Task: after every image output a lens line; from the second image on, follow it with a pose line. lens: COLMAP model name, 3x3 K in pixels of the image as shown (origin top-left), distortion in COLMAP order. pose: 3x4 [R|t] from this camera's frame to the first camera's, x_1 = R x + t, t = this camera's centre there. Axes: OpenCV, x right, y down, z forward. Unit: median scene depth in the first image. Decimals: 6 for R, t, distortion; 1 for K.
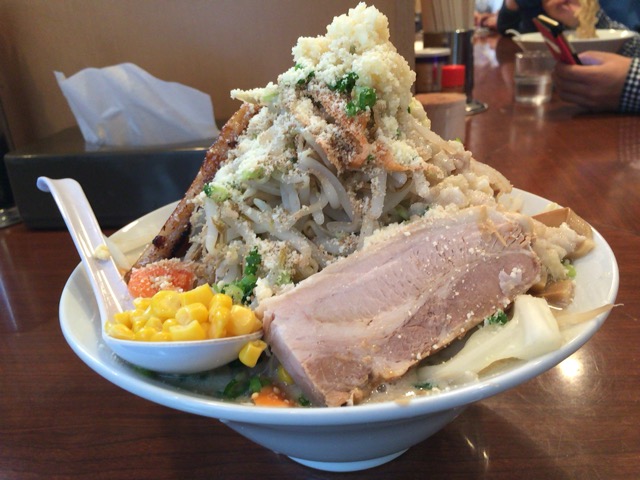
lens RADIAL K [[480.9, 0, 320.0], [0, 480.9, 240.0], [0, 0, 1]] dist [-0.001362, -0.003196]
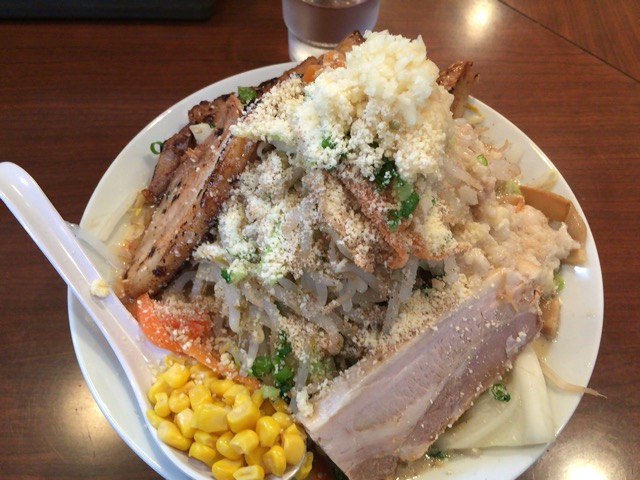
lens RADIAL K [[480.9, 0, 320.0], [0, 480.9, 240.0], [0, 0, 1]] dist [-0.001362, -0.003196]
pose [[0.989938, -0.055324, 0.130240, -0.181271], [-0.021676, 0.850254, 0.525926, -0.687830], [-0.139834, -0.523457, 0.840499, 0.251765]]
